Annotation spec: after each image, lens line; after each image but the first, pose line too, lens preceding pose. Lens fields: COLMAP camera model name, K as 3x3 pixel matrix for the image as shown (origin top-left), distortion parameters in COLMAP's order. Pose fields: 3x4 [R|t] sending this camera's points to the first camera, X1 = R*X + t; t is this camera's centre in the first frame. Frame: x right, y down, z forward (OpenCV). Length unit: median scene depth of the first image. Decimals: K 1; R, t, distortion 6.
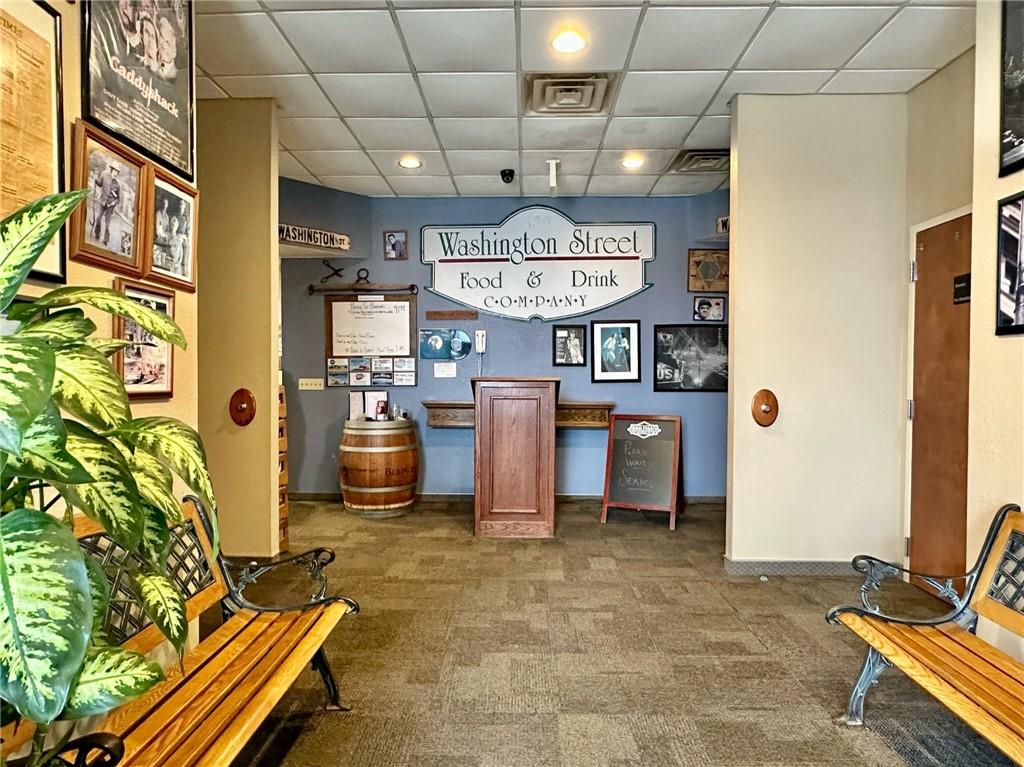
lens RADIAL K [[622.2, 0, 511.3], [0, 622.2, 381.0], [0, 0, 1]] dist [-0.005036, 0.003051]
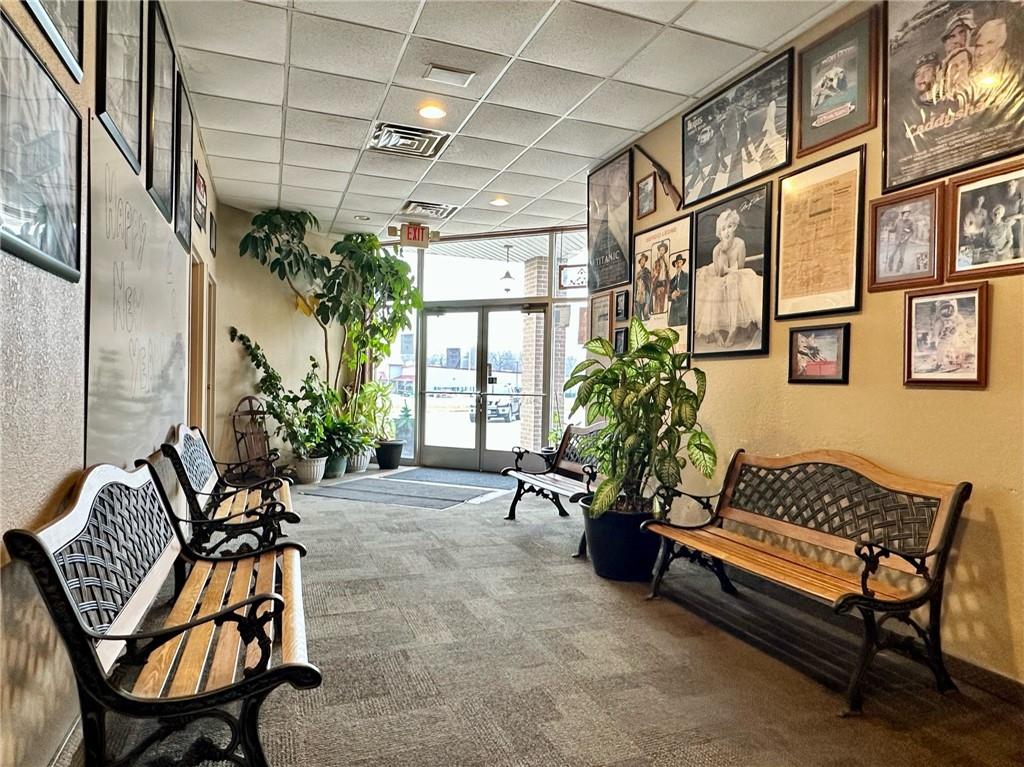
lens RADIAL K [[622.2, 0, 512.0], [0, 622.2, 383.9], [0, 0, 1]] dist [-0.005036, 0.003051]
pose [[-0.923398, -0.013203, -0.383618, 0.590458], [-0.020732, 0.999665, 0.015497, 0.024036], [0.383285, 0.022263, -0.923362, 1.728690]]
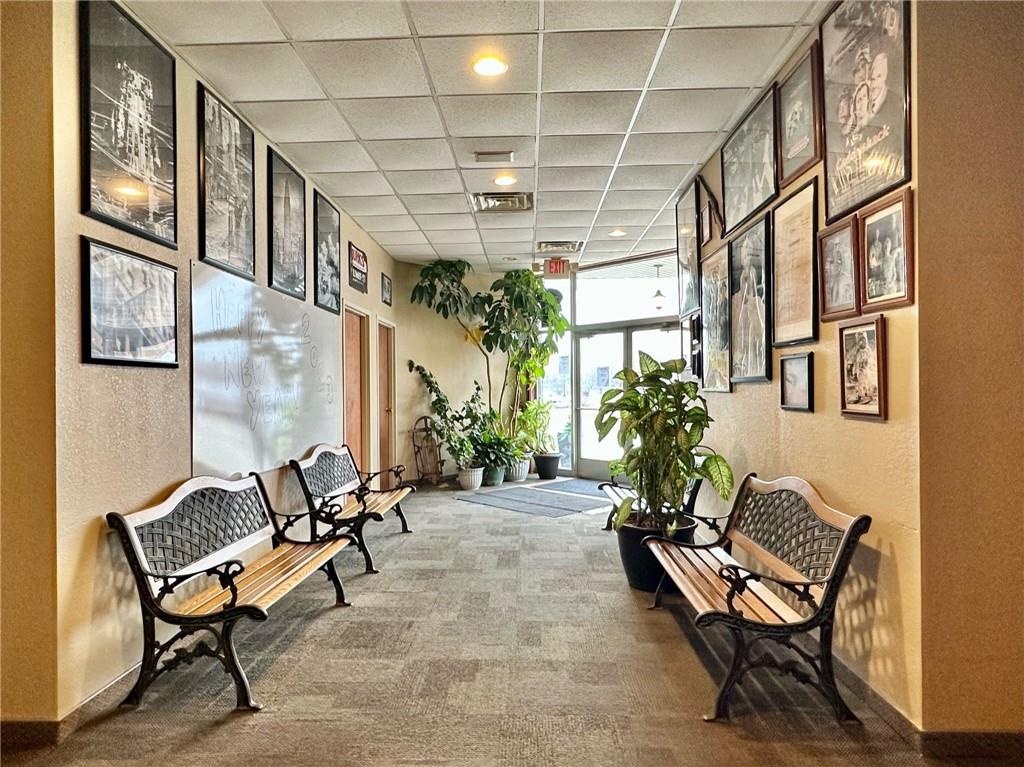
lens RADIAL K [[622.2, 0, 511.1], [0, 622.2, 381.0], [0, 0, 1]] dist [-0.005036, 0.003051]
pose [[-0.999872, 0.013489, 0.008552, 0.057255], [0.013497, 0.999908, 0.000920, -0.048056], [-0.008539, 0.001035, -0.999963, 2.124443]]
